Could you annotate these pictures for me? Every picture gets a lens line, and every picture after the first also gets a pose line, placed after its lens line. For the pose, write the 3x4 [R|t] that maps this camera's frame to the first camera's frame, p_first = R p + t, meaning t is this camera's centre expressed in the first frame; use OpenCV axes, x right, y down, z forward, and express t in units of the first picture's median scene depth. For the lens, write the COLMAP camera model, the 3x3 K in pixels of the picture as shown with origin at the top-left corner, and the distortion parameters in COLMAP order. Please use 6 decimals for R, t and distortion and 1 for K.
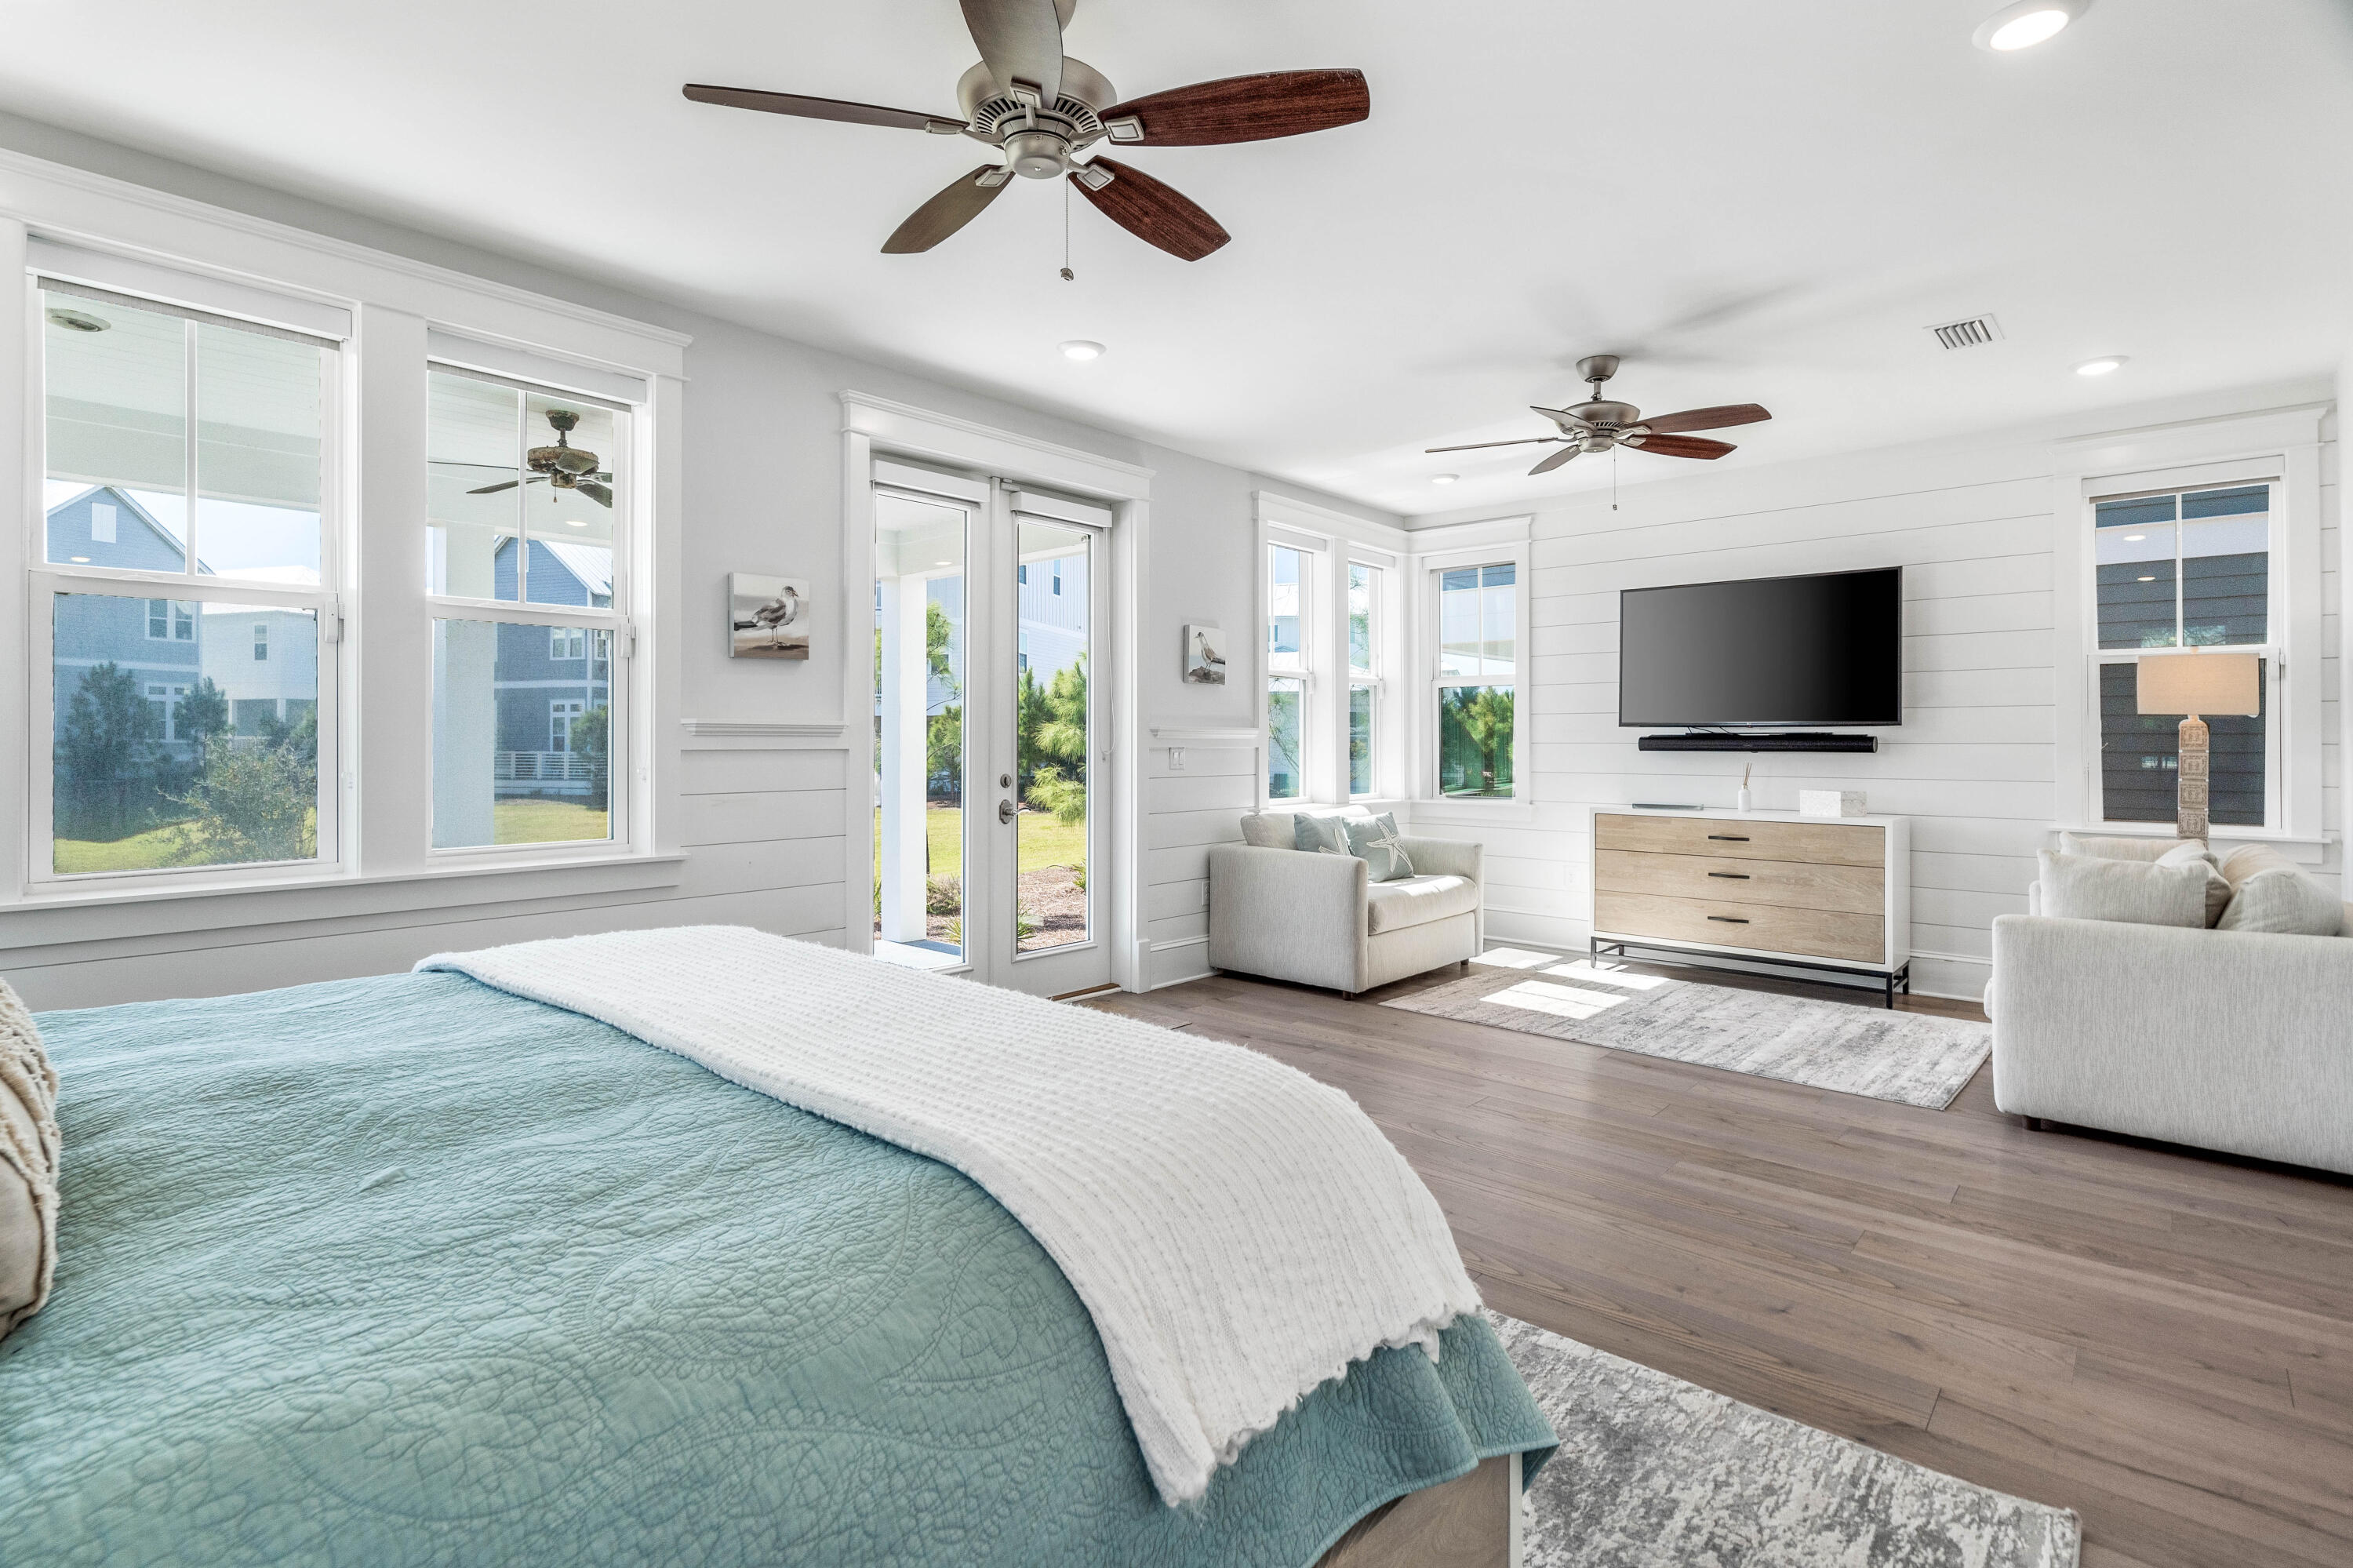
lens RADIAL K [[1126.4, 0, 1194.7], [0, 1126.4, 749.5], [0, 0, 1]] dist [0.000662, -0.000525]
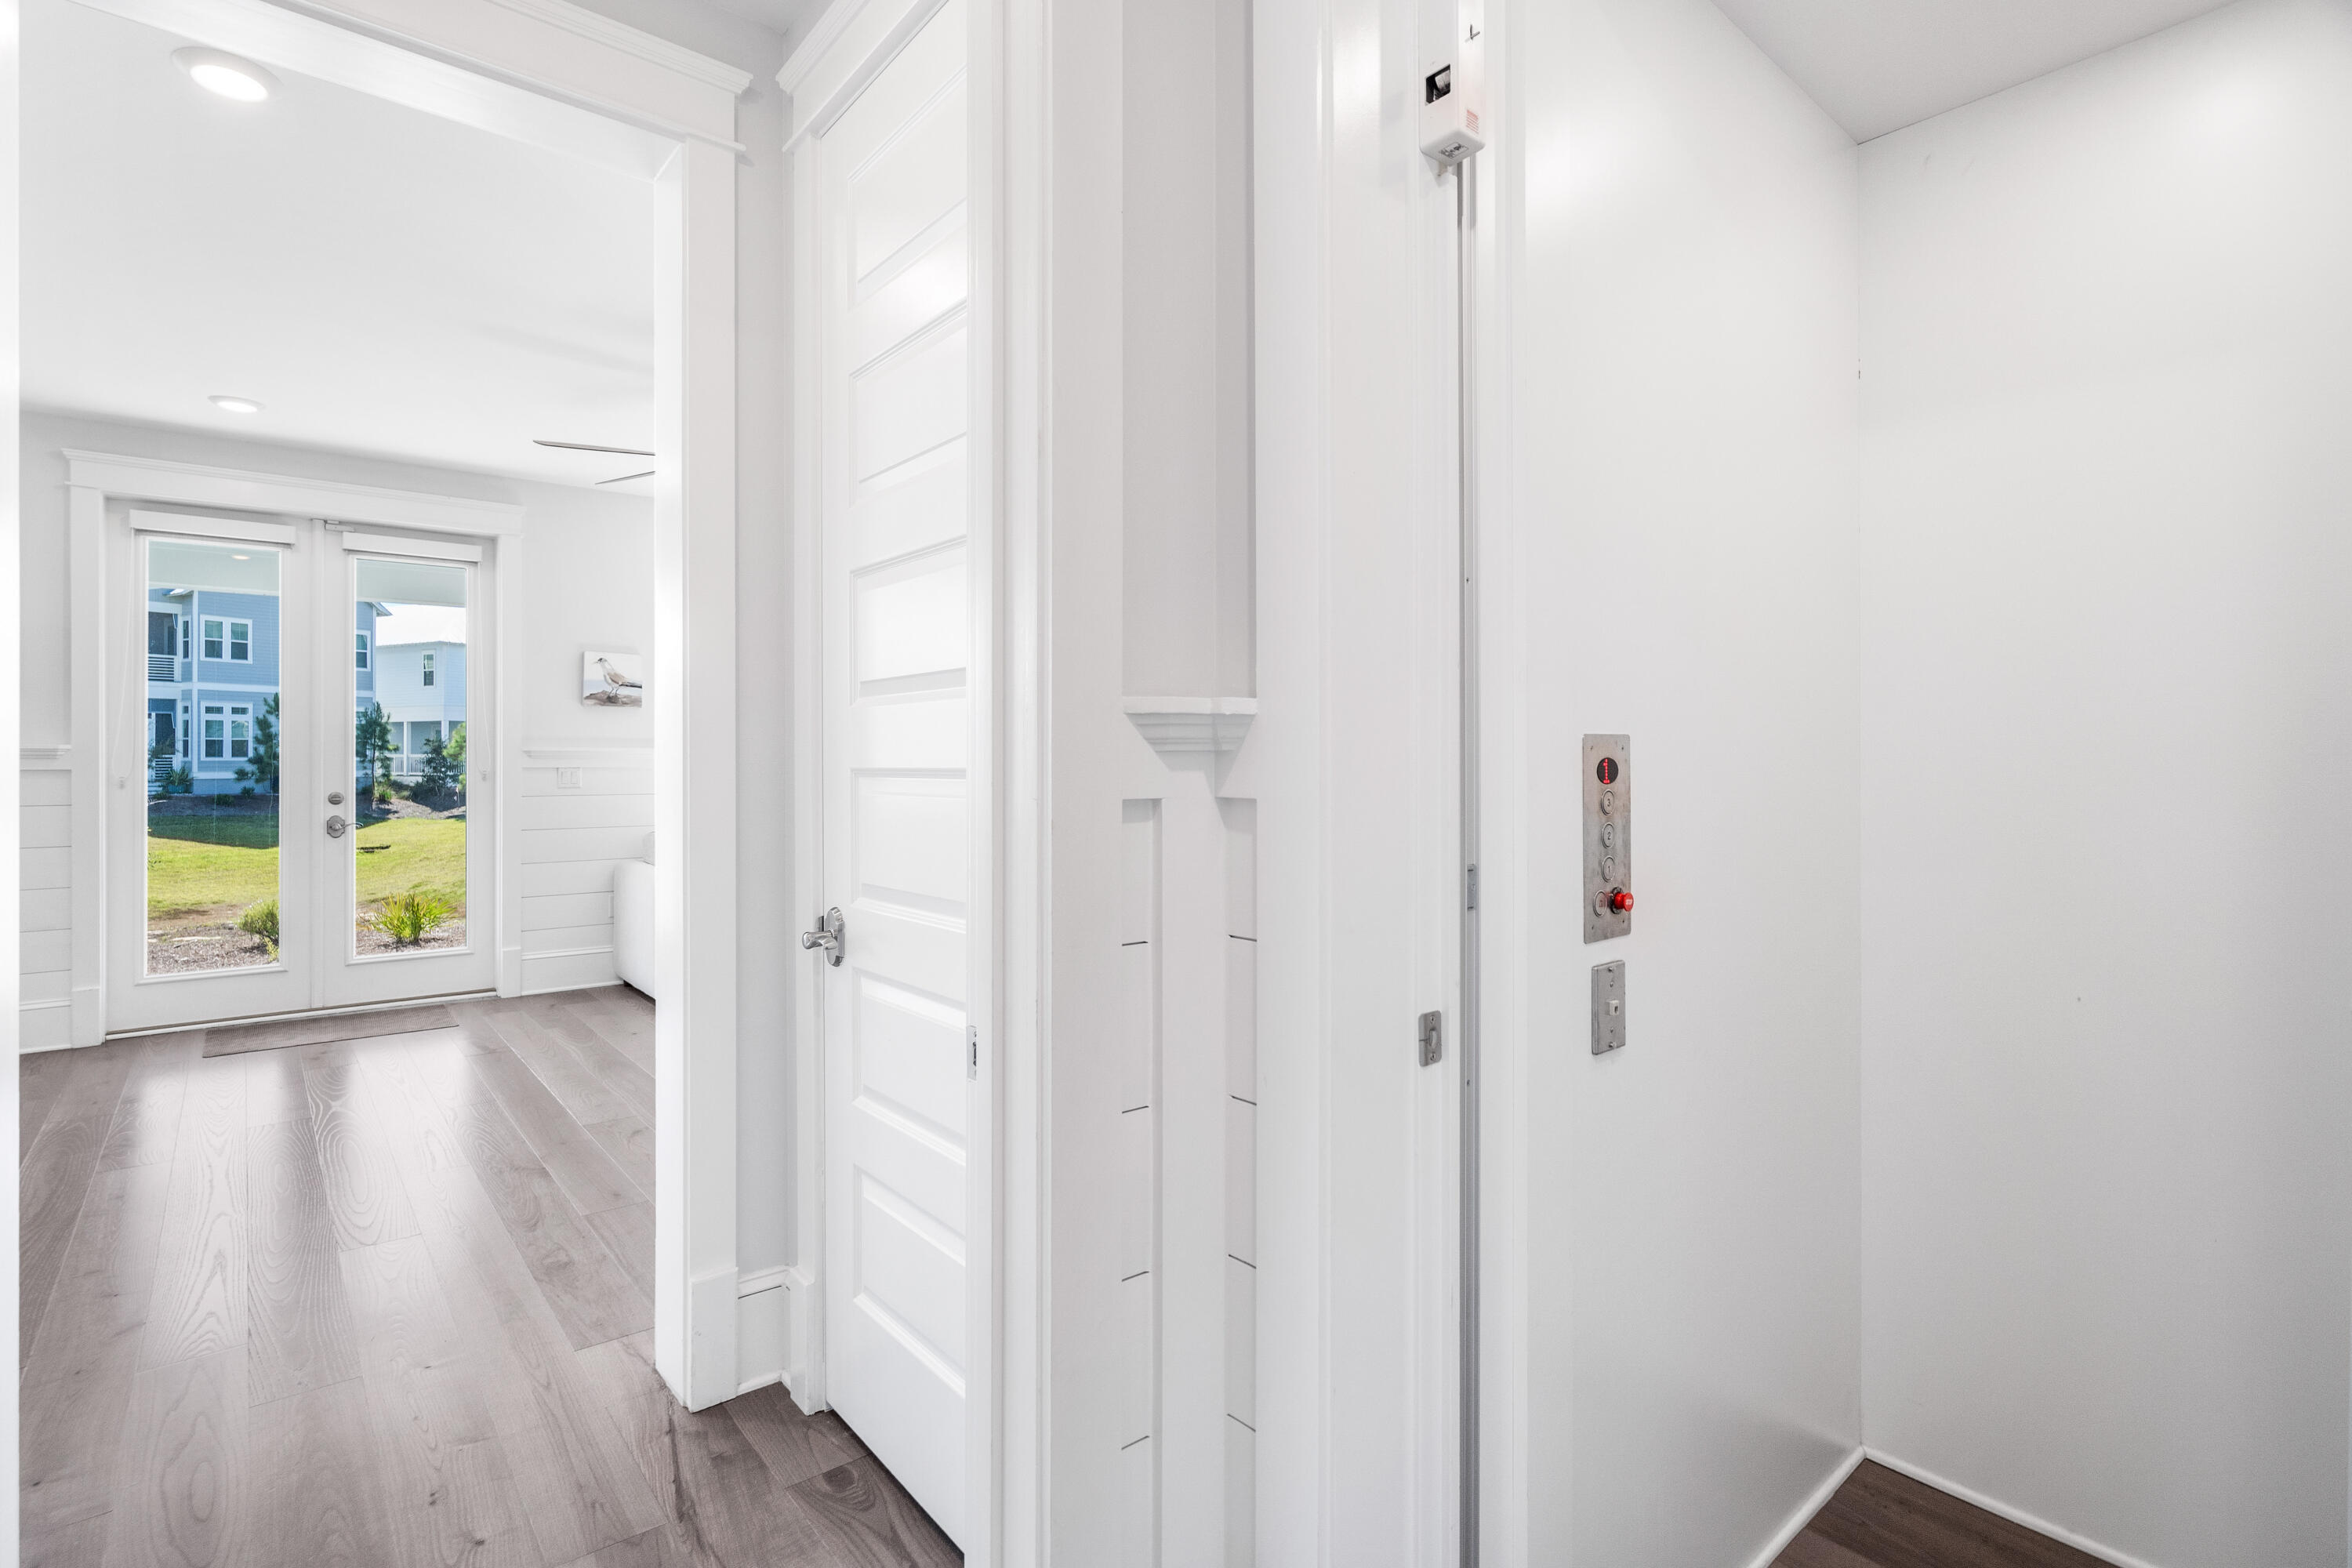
lens RADIAL K [[1125.9, 0, 1194.2], [0, 1125.9, 749.6], [0, 0, 1]] dist [0.000662, -0.000525]
pose [[0.991706, -0.002406, -0.128504, 0.735020], [0.000594, 0.999900, -0.014139, -0.003282], [0.128525, 0.013946, 0.991608, 0.028262]]
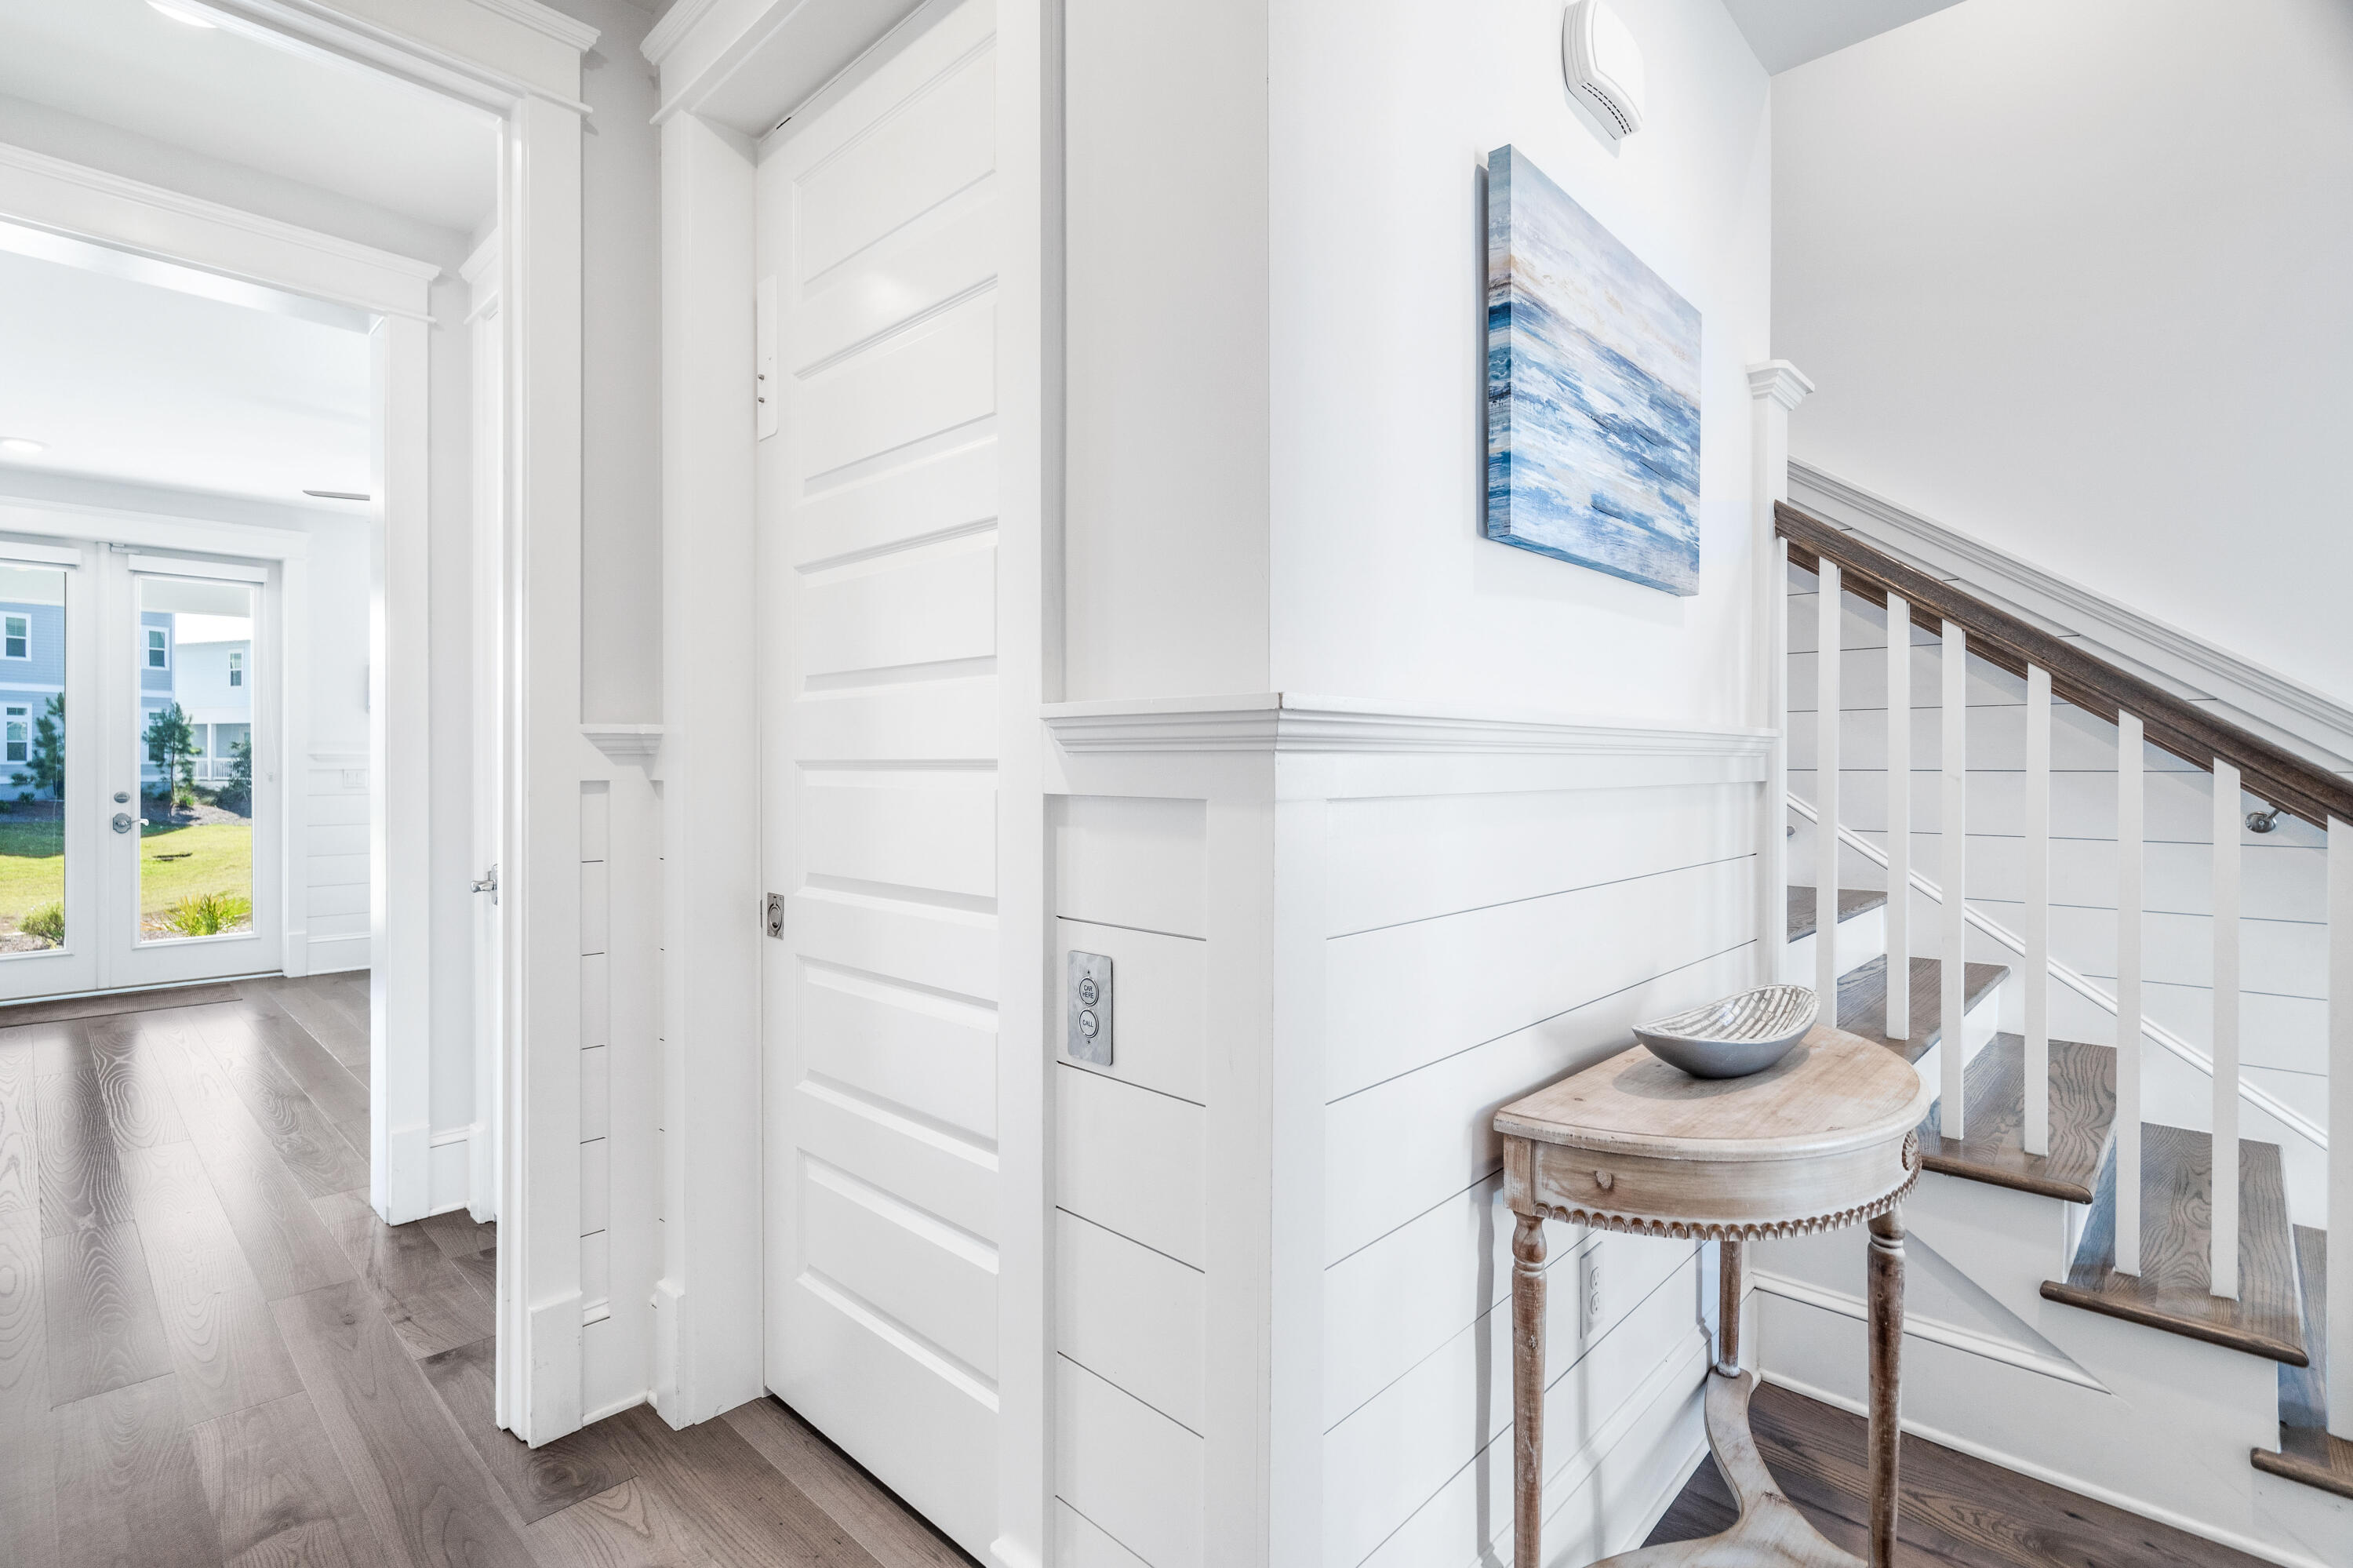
lens RADIAL K [[1098.7, 0, 1170.0], [0, 1098.7, 758.0], [0, 0, 1]] dist [0.002095, 0.000041]
pose [[0.999732, -0.000947, -0.023121, 0.896189], [0.000701, 0.999943, -0.010637, -0.000703], [0.023129, 0.010618, 0.999676, -0.126226]]
